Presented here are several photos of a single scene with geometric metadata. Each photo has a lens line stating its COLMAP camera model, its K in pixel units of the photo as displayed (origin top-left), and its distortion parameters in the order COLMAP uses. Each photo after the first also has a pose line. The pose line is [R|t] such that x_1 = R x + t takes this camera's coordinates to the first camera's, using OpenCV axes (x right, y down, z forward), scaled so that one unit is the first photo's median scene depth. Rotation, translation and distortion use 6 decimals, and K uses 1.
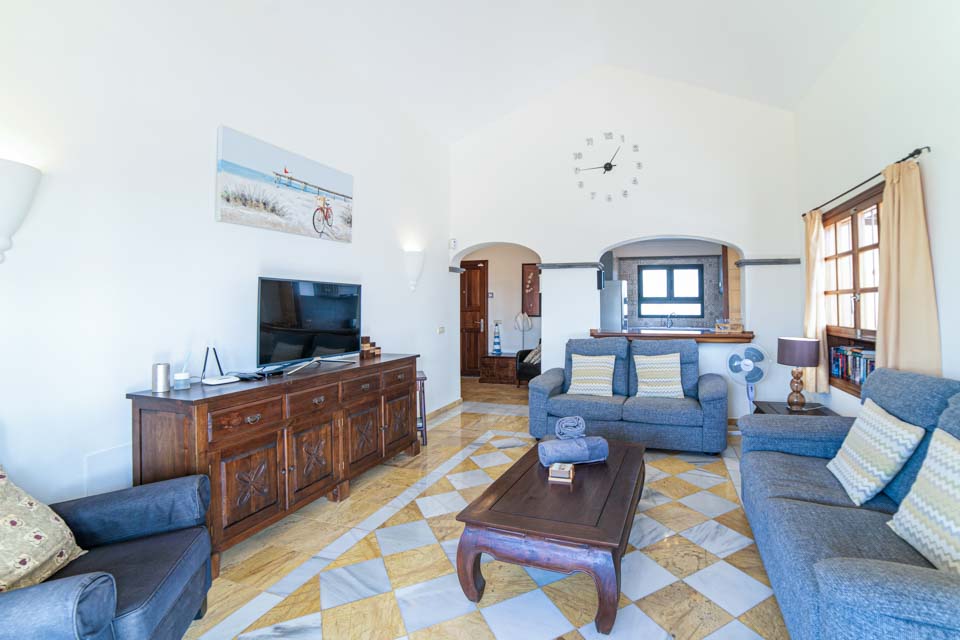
lens RADIAL K [[442.1, 0, 503.6], [0, 442.1, 291.2], [0, 0, 1]] dist [-0.052780, 0.000547]
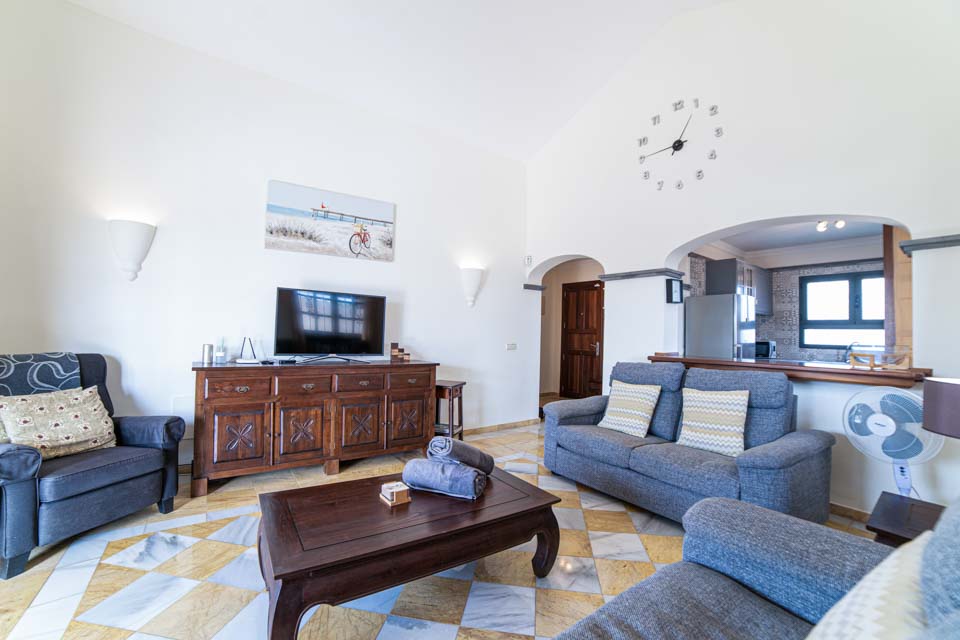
lens RADIAL K [[397.4, 0, 477.3], [0, 397.4, 319.5], [0, 0, 1]] dist [-0.105381, 0.037677]
pose [[0.793476, 0.005655, -0.608576, 0.503060], [-0.016115, 0.999801, -0.011721, 0.055543], [0.608389, 0.019108, 0.793409, 0.341583]]
